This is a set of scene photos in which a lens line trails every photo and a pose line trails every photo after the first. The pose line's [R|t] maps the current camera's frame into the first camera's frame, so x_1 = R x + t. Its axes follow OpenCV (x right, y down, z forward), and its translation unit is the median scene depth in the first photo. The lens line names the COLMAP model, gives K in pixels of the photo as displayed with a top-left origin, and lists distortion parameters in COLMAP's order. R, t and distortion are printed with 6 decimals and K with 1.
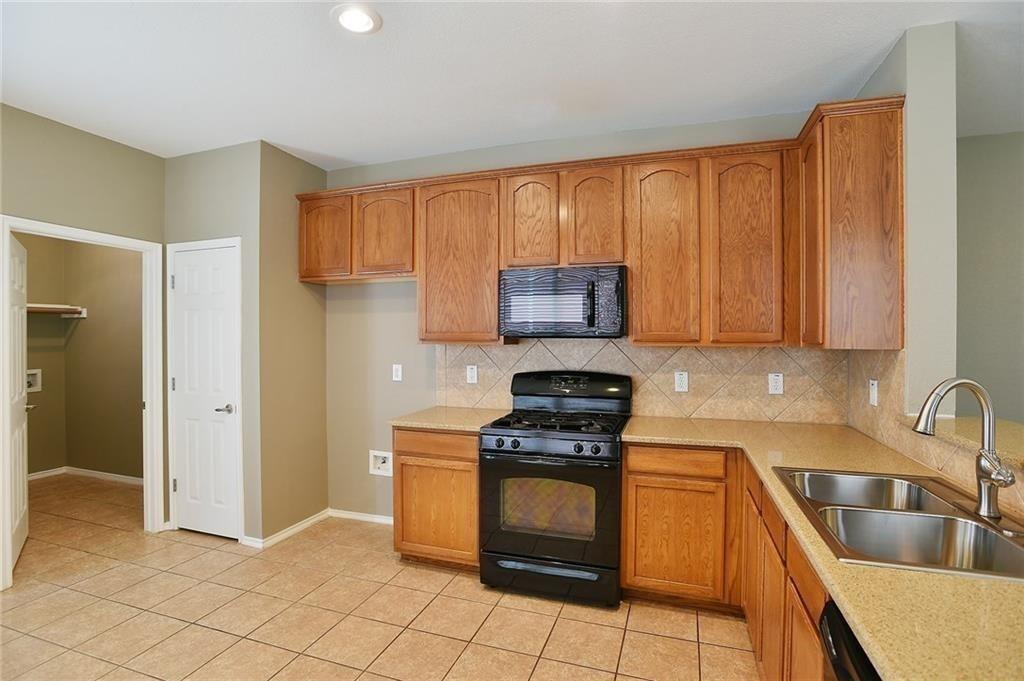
lens RADIAL K [[494.6, 0, 515.2], [0, 494.6, 341.9], [0, 0, 1]] dist [-0.065691, 0.023342]
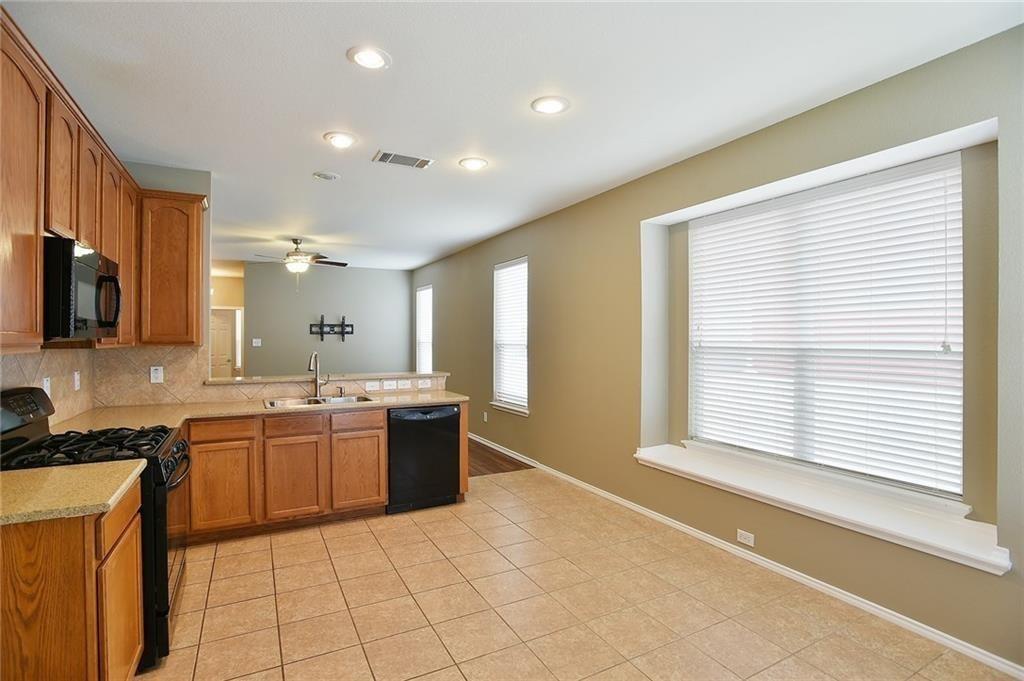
lens RADIAL K [[494.6, 0, 508.3], [0, 494.6, 342.7], [0, 0, 1]] dist [-0.065691, 0.023342]
pose [[-0.724104, -0.006949, 0.689656, -0.956665], [0.008032, 0.999796, 0.018508, -0.013107], [-0.689644, 0.018941, -0.723901, 1.135534]]
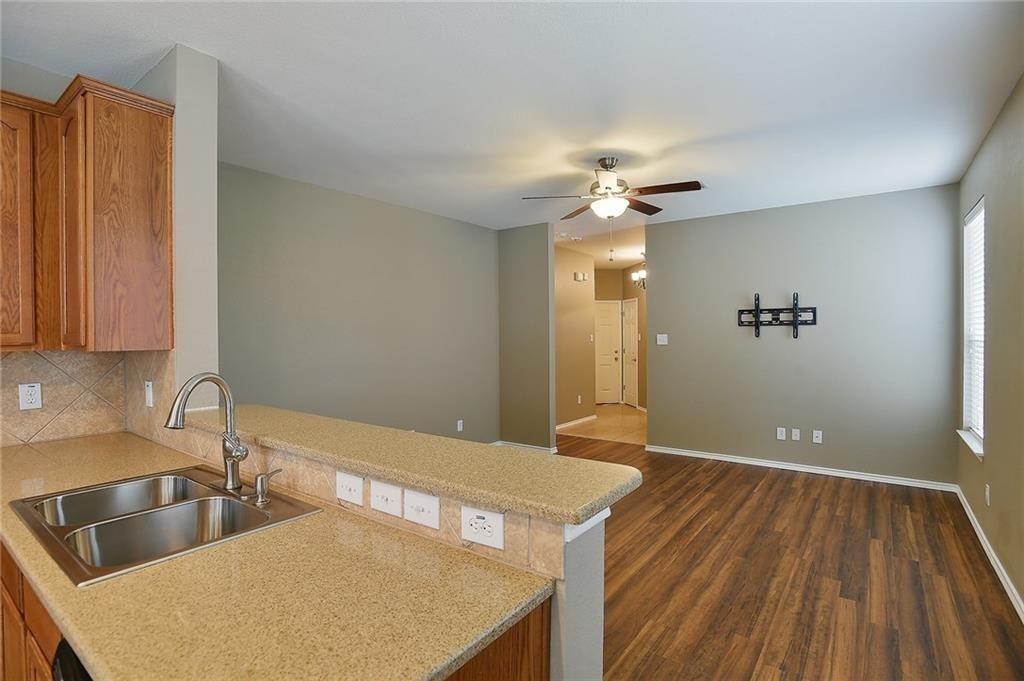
lens RADIAL K [[494.6, 0, 517.2], [0, 494.6, 341.9], [0, 0, 1]] dist [-0.065691, 0.023342]
pose [[0.309668, -0.018010, 0.950674, 0.037066], [0.019208, 0.999735, 0.012682, 0.000419], [-0.950651, 0.014334, 0.309932, -0.026640]]
